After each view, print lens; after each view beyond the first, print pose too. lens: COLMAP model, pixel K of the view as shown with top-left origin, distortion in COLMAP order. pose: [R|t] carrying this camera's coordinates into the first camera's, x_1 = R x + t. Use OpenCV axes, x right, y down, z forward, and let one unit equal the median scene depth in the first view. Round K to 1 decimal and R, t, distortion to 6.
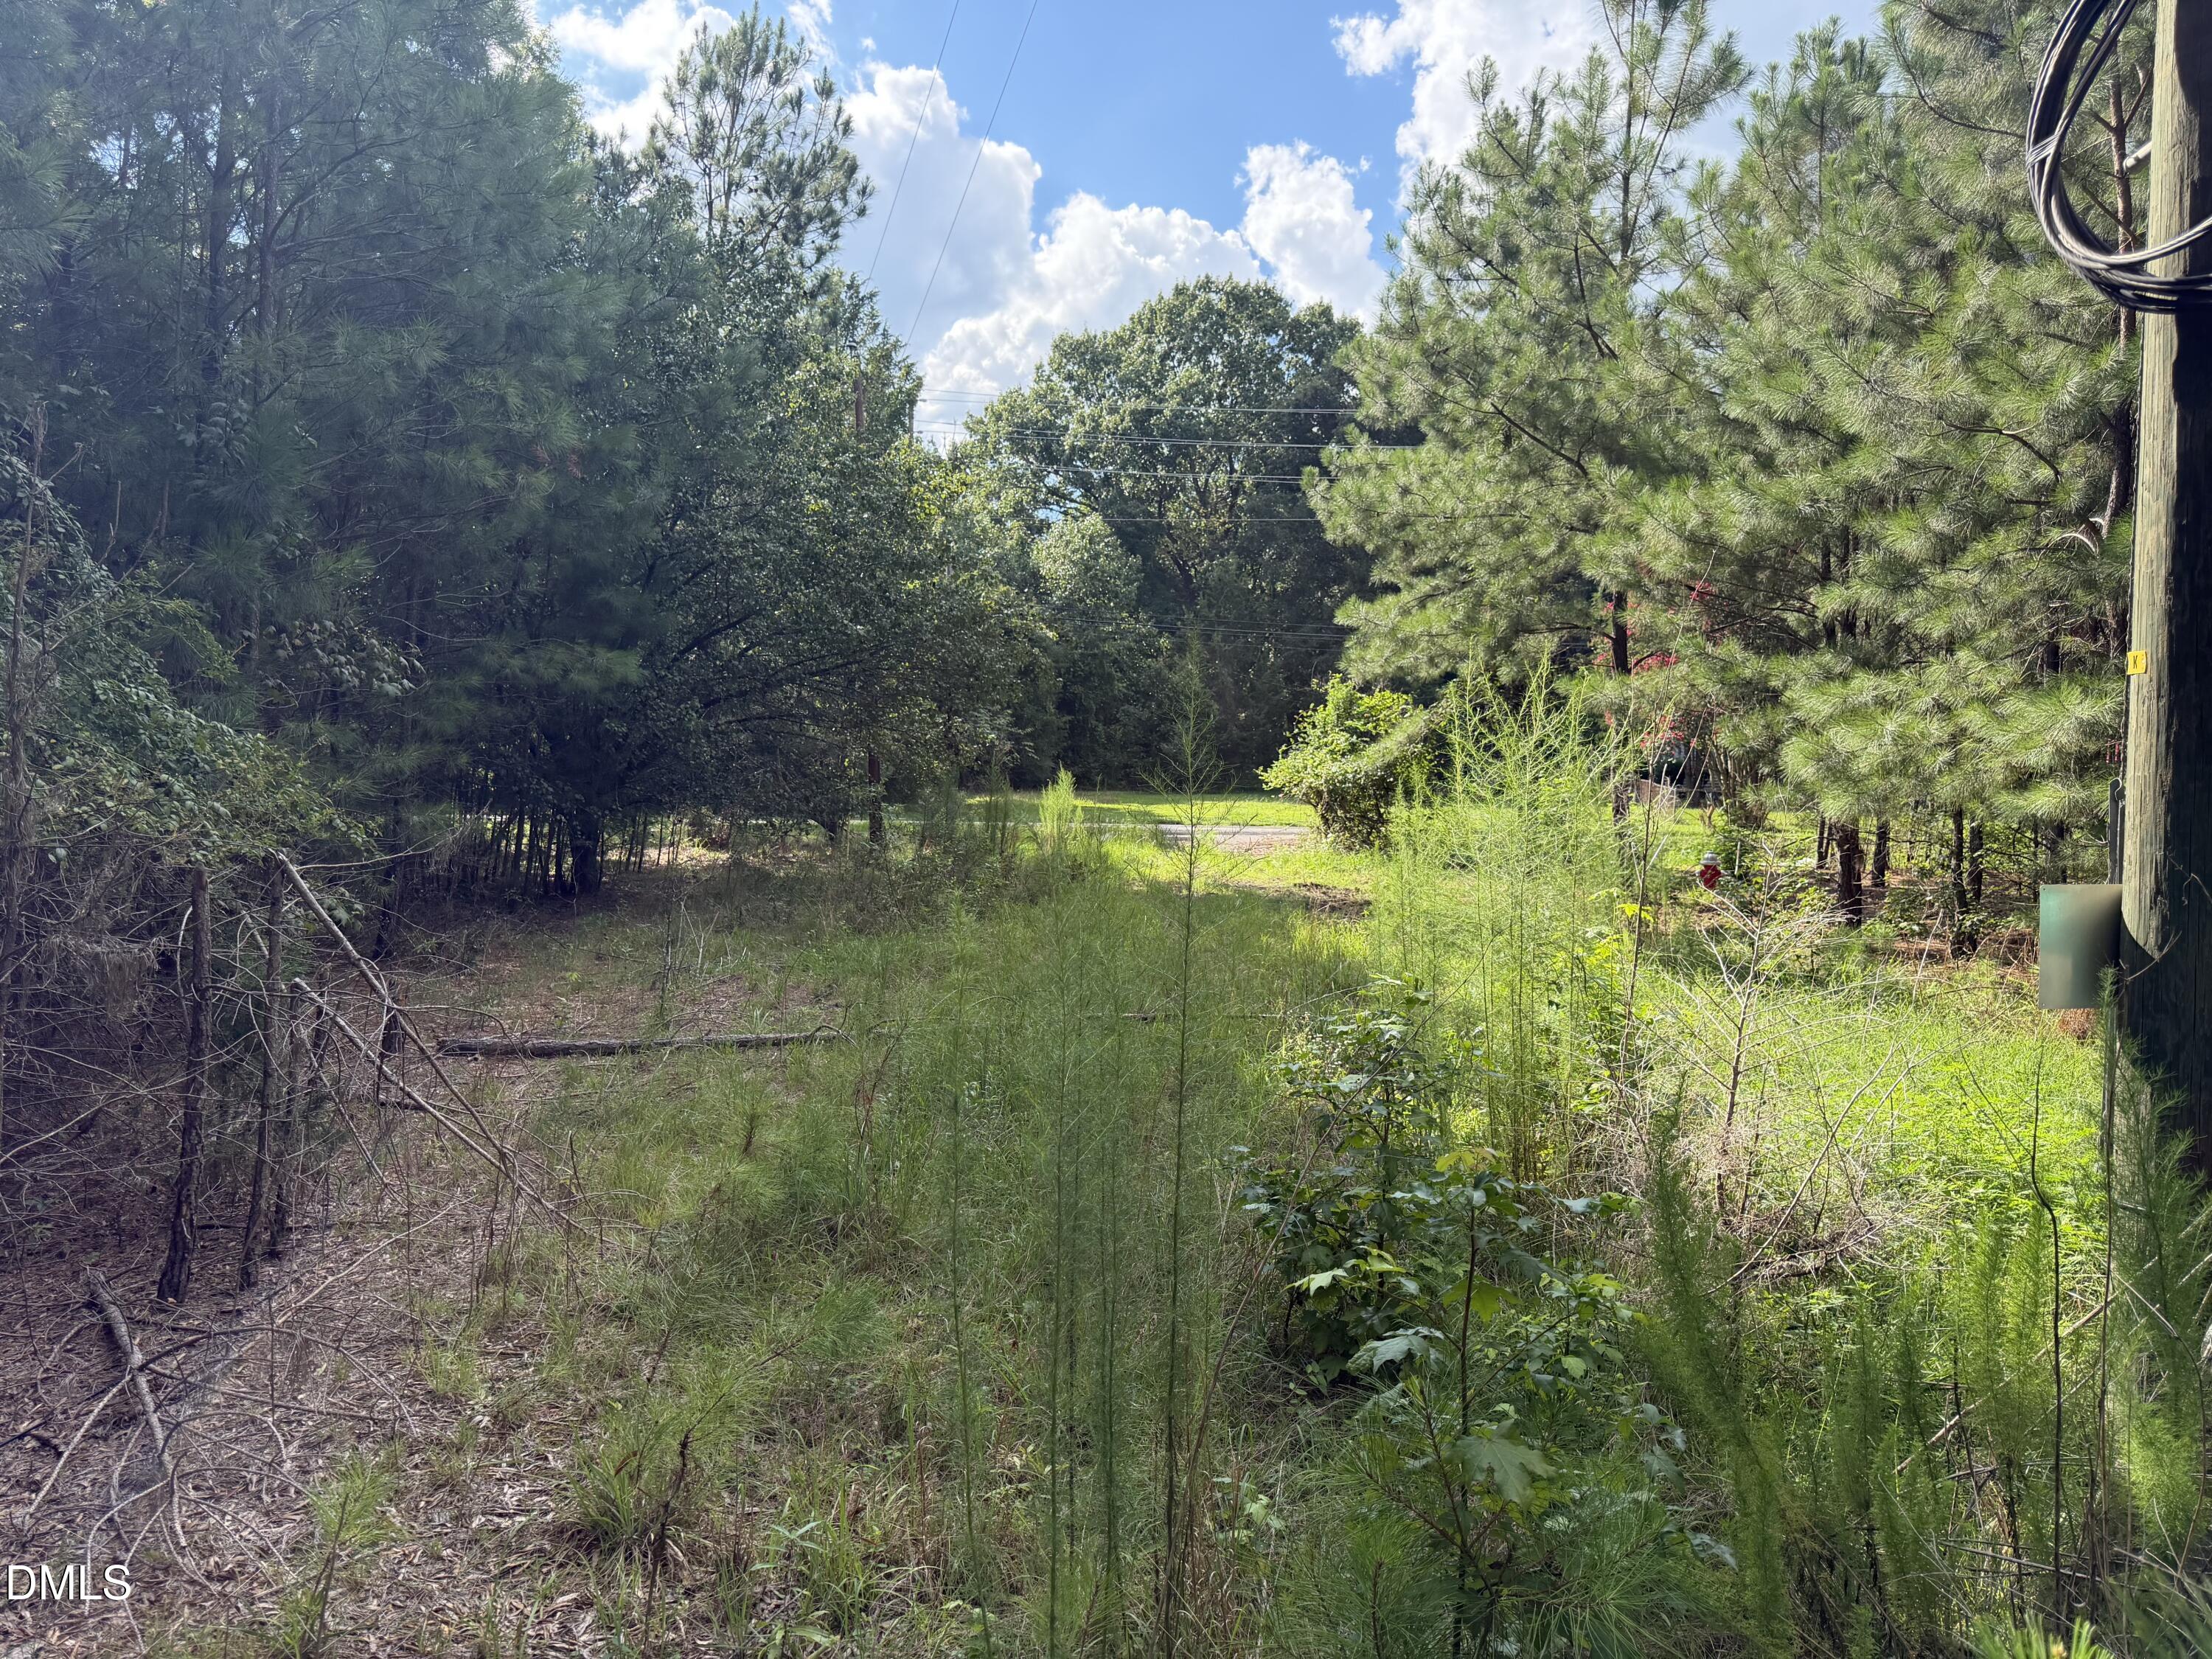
lens RADIAL K [[1651.6, 0, 1106.0], [0, 1651.6, 829.5], [0, 0, 1]] dist [0.172907, -0.220809]
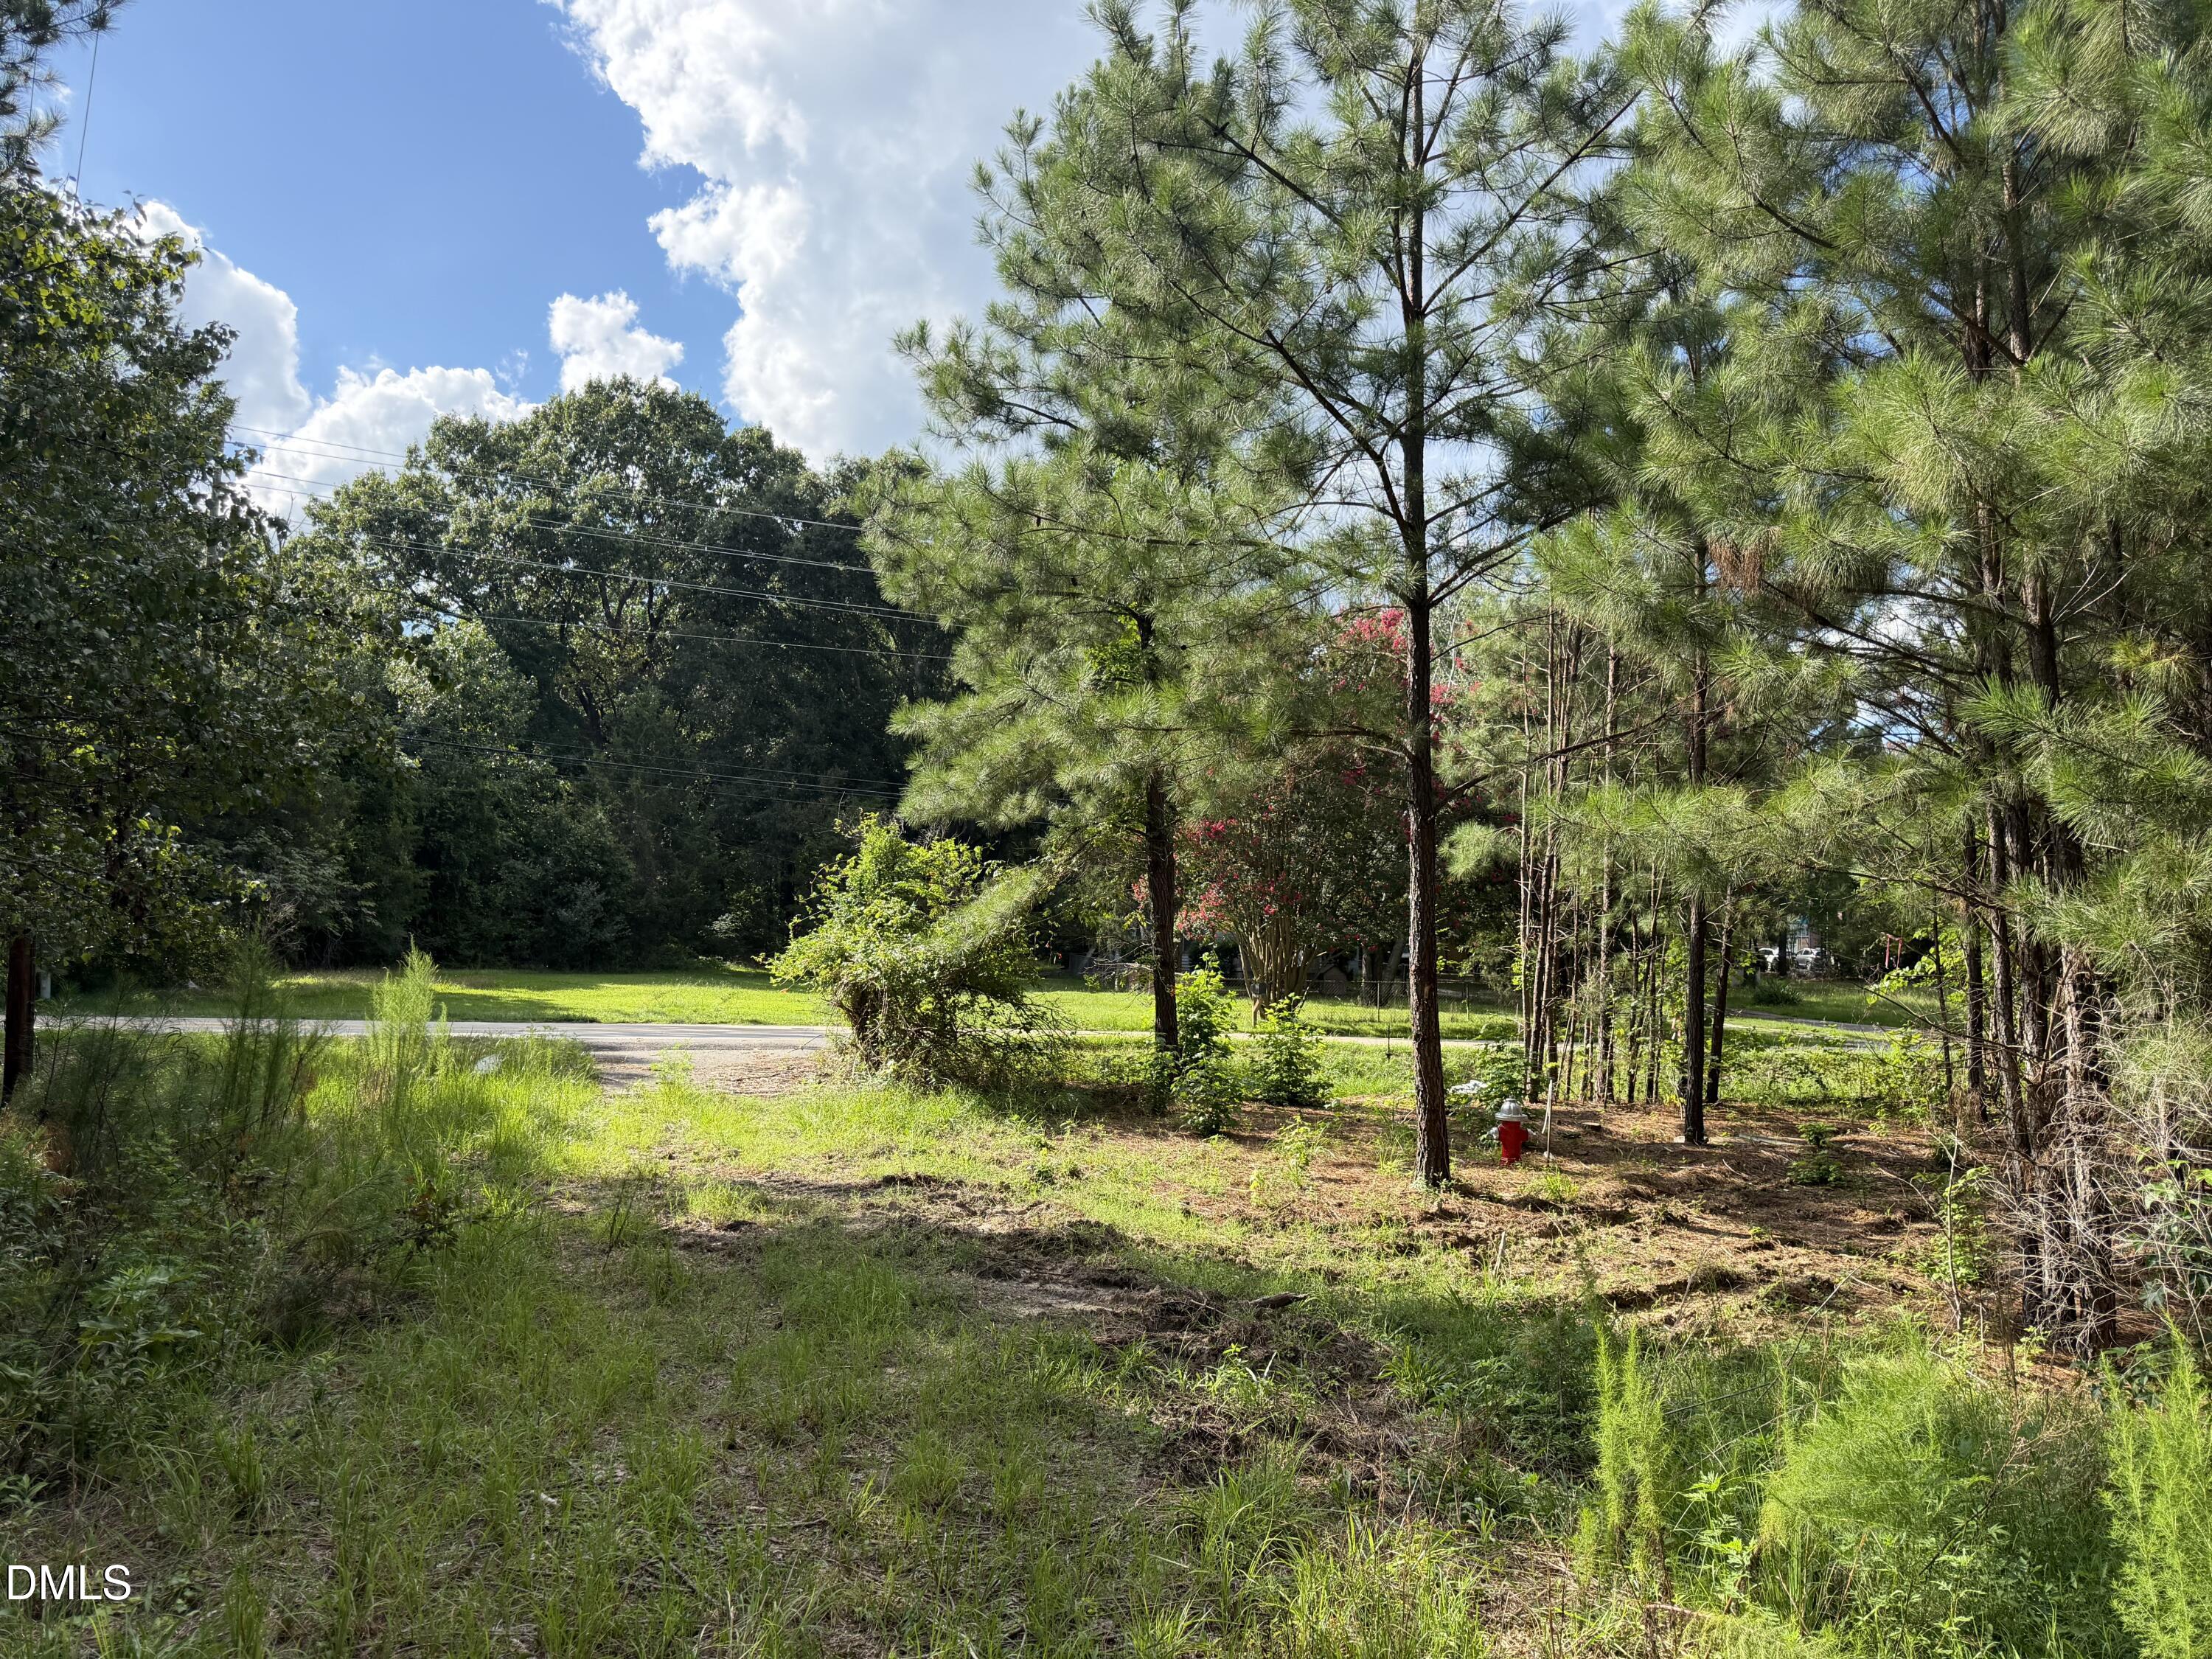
lens RADIAL K [[1651.6, 0, 1106.0], [0, 1651.6, 829.5], [0, 0, 1]] dist [0.172907, -0.220809]
pose [[0.935923, 0.045747, 0.349220, -0.003023], [-0.009633, 0.994483, -0.104459, -0.006390], [-0.352072, 0.094402, 0.931200, 0.127255]]
